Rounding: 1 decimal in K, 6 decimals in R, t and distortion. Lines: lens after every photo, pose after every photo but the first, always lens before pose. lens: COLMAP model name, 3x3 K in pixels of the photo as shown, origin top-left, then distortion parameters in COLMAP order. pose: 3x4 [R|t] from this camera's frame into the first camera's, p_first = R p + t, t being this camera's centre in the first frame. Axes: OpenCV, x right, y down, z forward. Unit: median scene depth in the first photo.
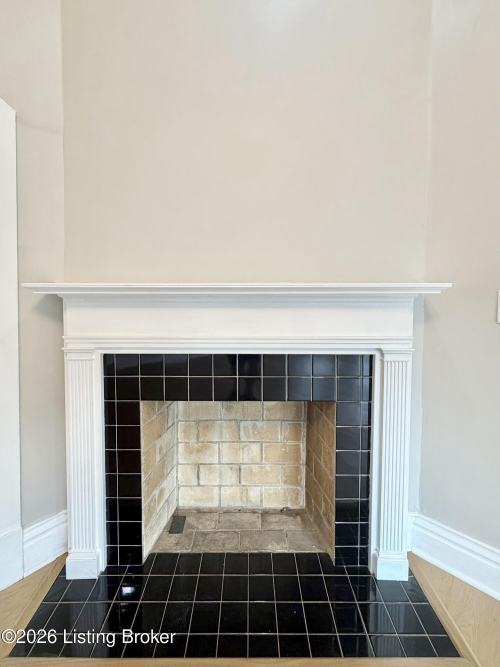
lens RADIAL K [[266.9, 0, 247.1], [0, 266.9, 304.0], [0, 0, 1]] dist [-0.001280, -0.000076]
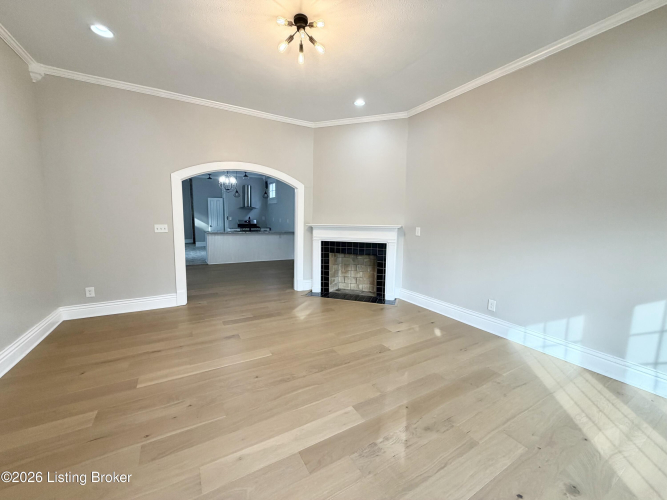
lens RADIAL K [[266.9, 0, 333.5], [0, 266.9, 250.0], [0, 0, 1]] dist [-0.001280, -0.000076]
pose [[0.941264, 0.043083, -0.334913, 0.872323], [-0.017380, 0.996694, 0.079367, -0.005513], [0.337225, -0.068885, 0.938901, -2.400396]]
